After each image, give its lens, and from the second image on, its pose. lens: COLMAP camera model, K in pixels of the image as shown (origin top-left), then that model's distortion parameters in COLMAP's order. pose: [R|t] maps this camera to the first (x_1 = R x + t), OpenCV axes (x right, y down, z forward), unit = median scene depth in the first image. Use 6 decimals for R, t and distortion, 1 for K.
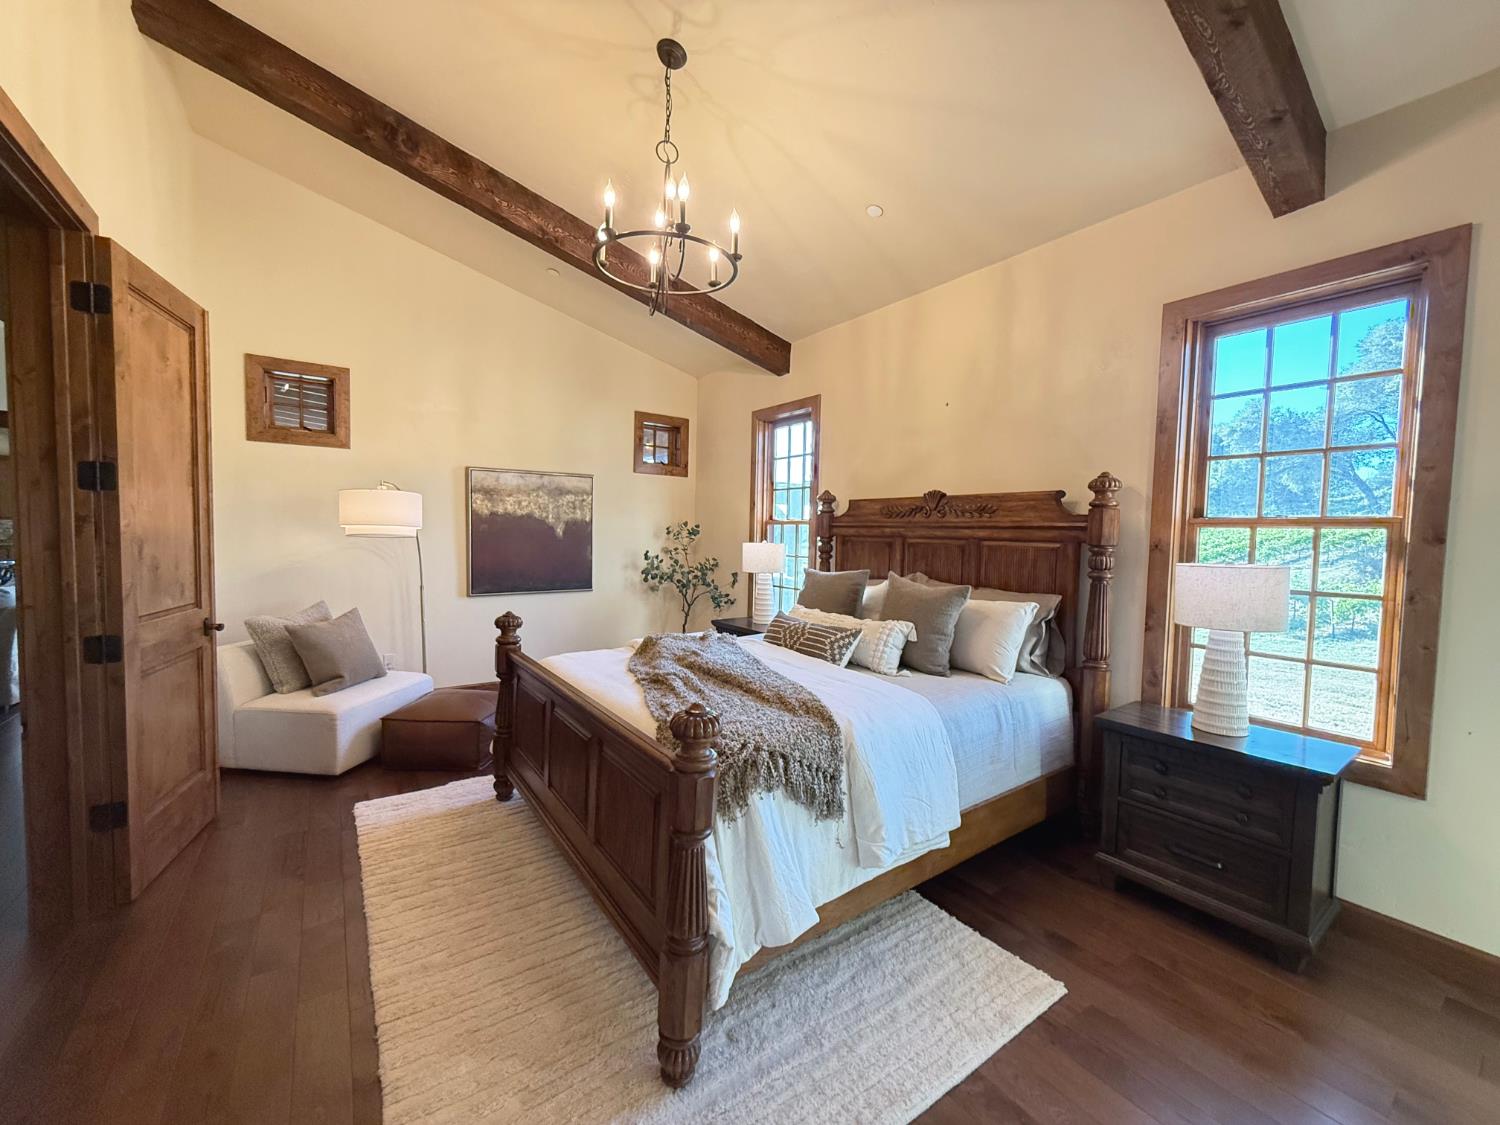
lens RADIAL K [[603.3, 0, 757.4], [0, 603.3, 561.6], [0, 0, 1]] dist [-0.000243, -0.000024]
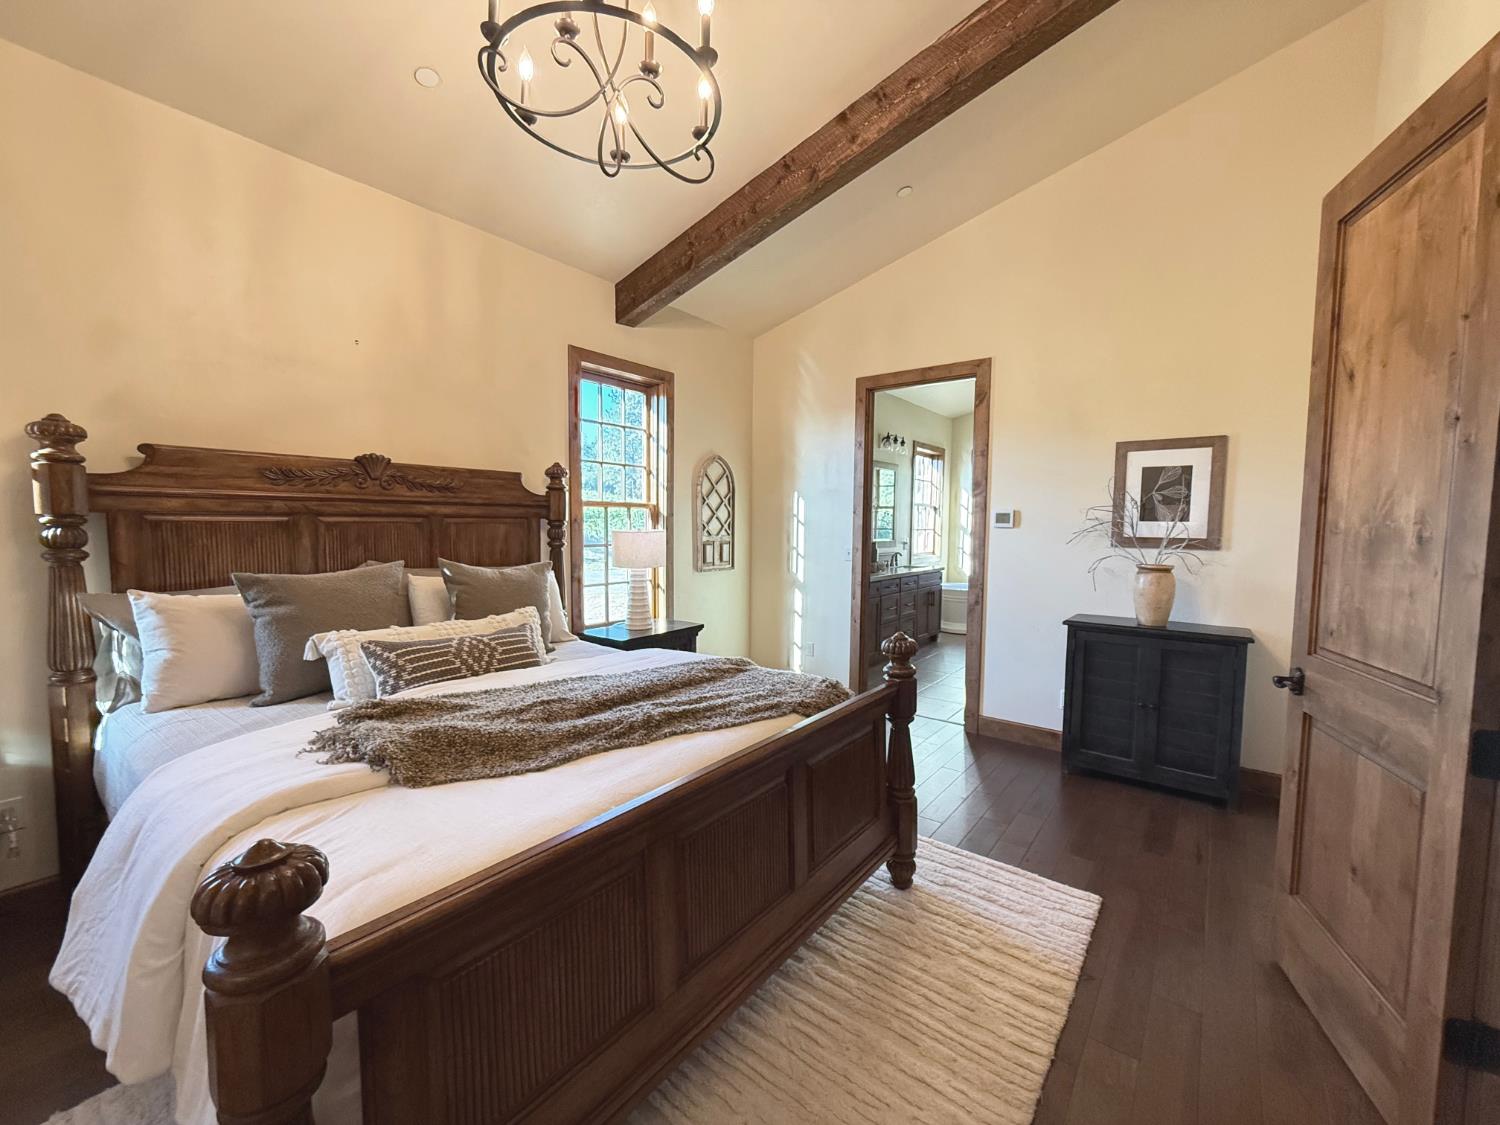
lens RADIAL K [[603.3, 0, 757.4], [0, 603.3, 561.6], [0, 0, 1]] dist [-0.000243, -0.000024]
pose [[-0.272446, -0.091100, 0.957849, -0.684910], [0.024983, 0.994502, 0.101692, -0.052614], [-0.961847, 0.051635, -0.268672, 0.833460]]
